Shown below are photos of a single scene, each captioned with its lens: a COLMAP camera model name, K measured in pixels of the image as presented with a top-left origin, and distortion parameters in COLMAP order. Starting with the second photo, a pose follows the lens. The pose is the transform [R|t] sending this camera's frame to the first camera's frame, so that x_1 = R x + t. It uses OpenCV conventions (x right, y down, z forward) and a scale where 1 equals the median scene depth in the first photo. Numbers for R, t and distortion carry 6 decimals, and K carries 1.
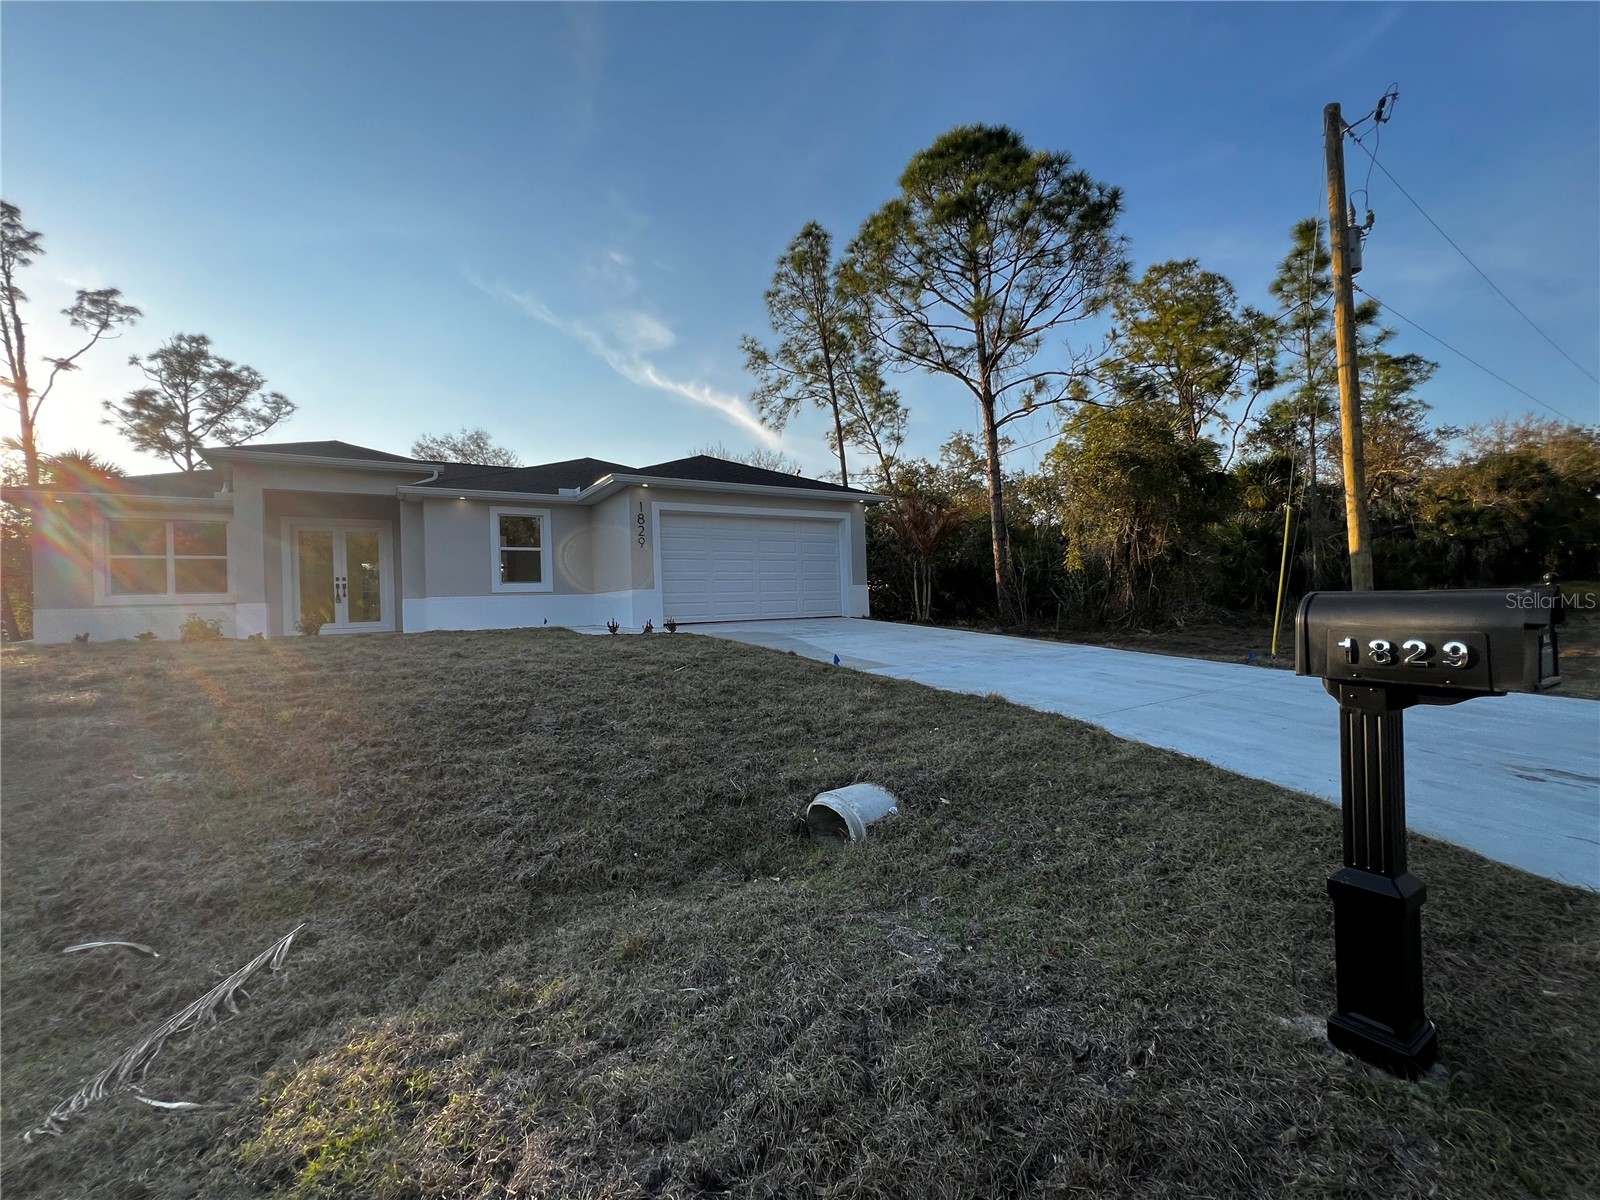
lens RADIAL K [[638.6, 0, 800.6], [0, 638.6, 597.9], [0, 0, 1]] dist [-0.001219, 0.000319]
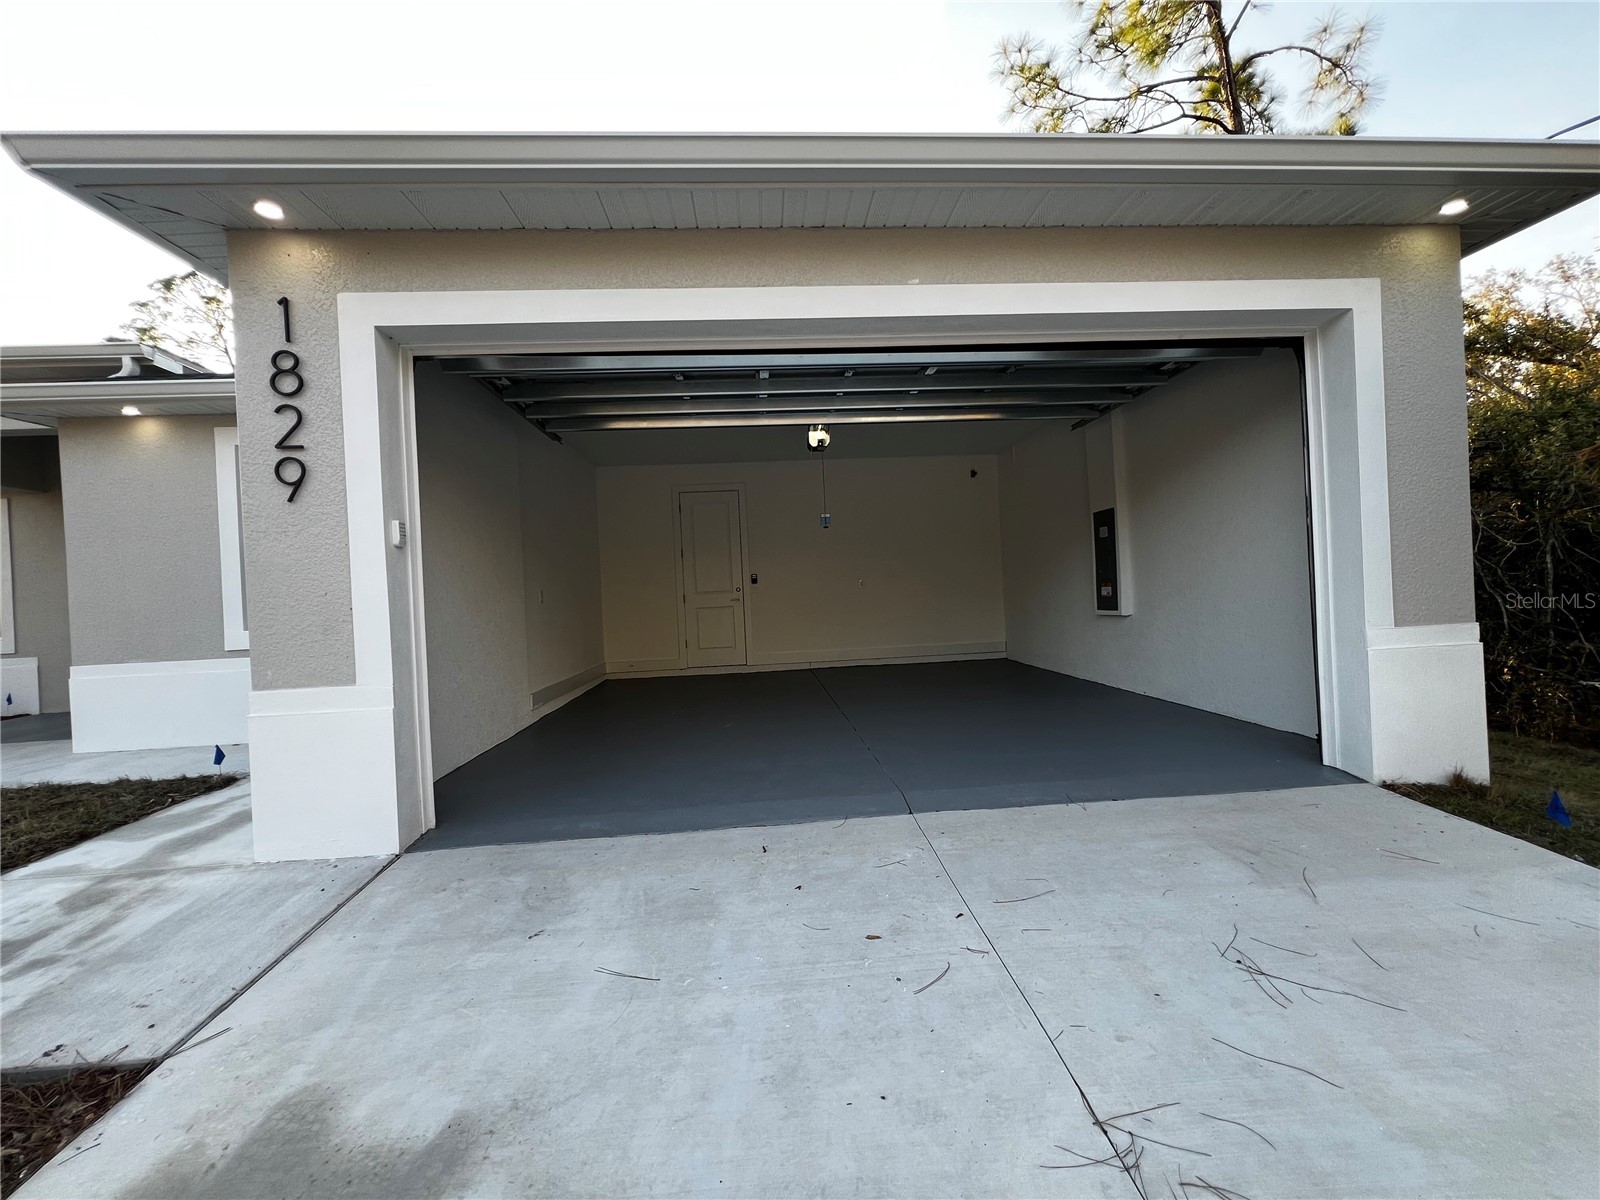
lens RADIAL K [[649.4, 0, 800.0], [0, 649.4, 600.0], [0, 0, 1]] dist [-0.001060, 0.000288]
pose [[0.873642, -0.000362, -0.486568, 0.009962], [0.018805, 0.999278, 0.033020, -0.024480], [0.486205, -0.037997, 0.873018, 0.448244]]
